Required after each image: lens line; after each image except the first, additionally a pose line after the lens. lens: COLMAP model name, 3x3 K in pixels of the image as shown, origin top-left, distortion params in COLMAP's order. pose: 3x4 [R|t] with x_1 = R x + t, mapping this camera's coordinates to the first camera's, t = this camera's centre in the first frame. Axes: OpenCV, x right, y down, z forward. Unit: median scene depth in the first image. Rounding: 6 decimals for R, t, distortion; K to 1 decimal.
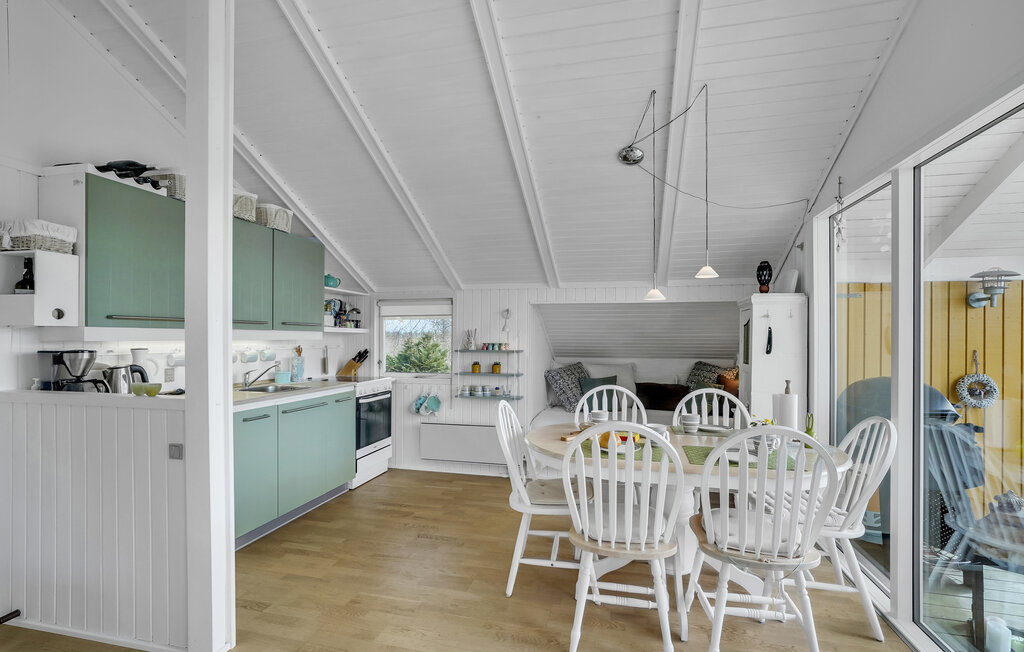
lens RADIAL K [[482.0, 0, 520.6], [0, 482.0, 343.7], [0, 0, 1]] dist [-0.005642, 0.003113]
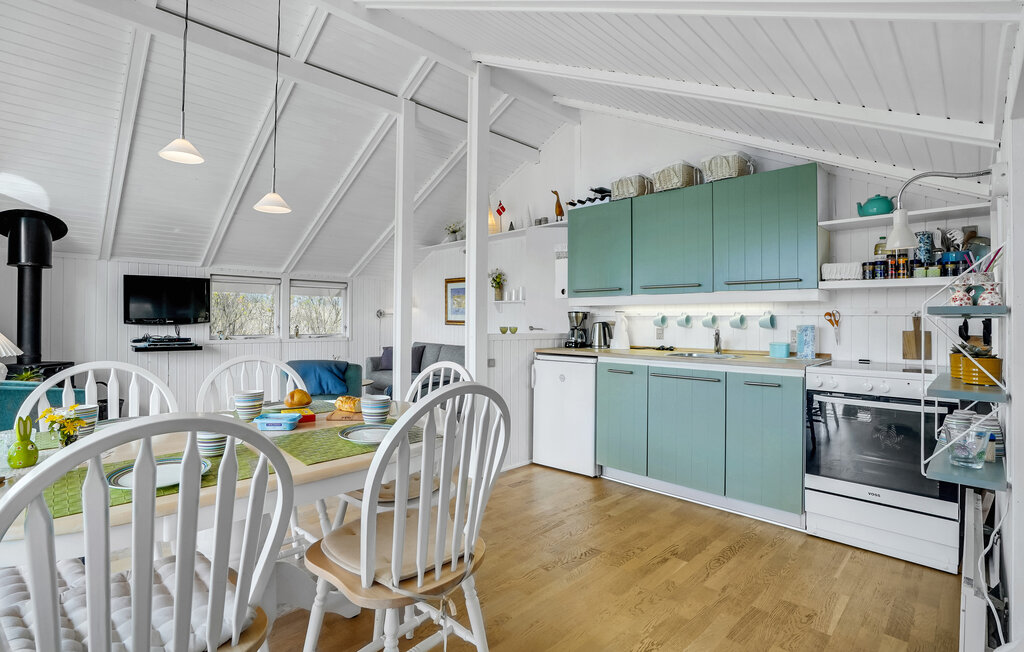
lens RADIAL K [[482.0, 0, 505.7], [0, 482.0, 316.4], [0, 0, 1]] dist [-0.005642, 0.003113]
pose [[-0.531912, -0.014133, -0.846682, 0.373564], [-0.018510, 0.999816, -0.005061, 0.023830], [0.846598, 0.012980, -0.532075, 0.920164]]
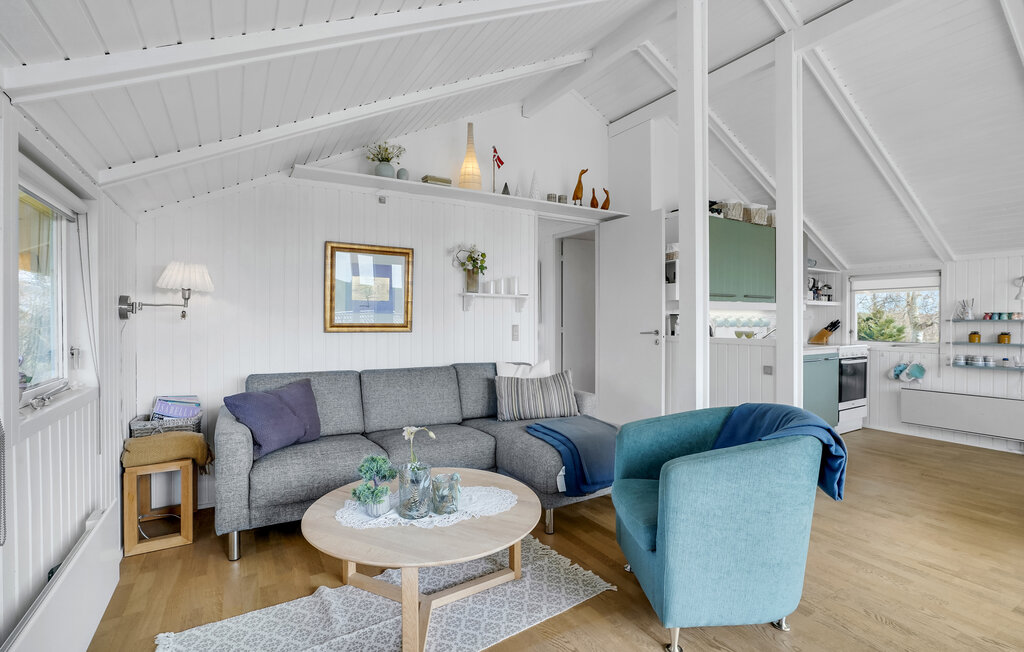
lens RADIAL K [[482.0, 0, 509.9], [0, 482.0, 320.9], [0, 0, 1]] dist [-0.005642, 0.003113]
pose [[0.709257, 0.001729, -0.704948, -0.073045], [-0.008734, 0.999942, -0.006335, 0.030140], [0.704896, 0.010650, 0.709231, -0.384877]]
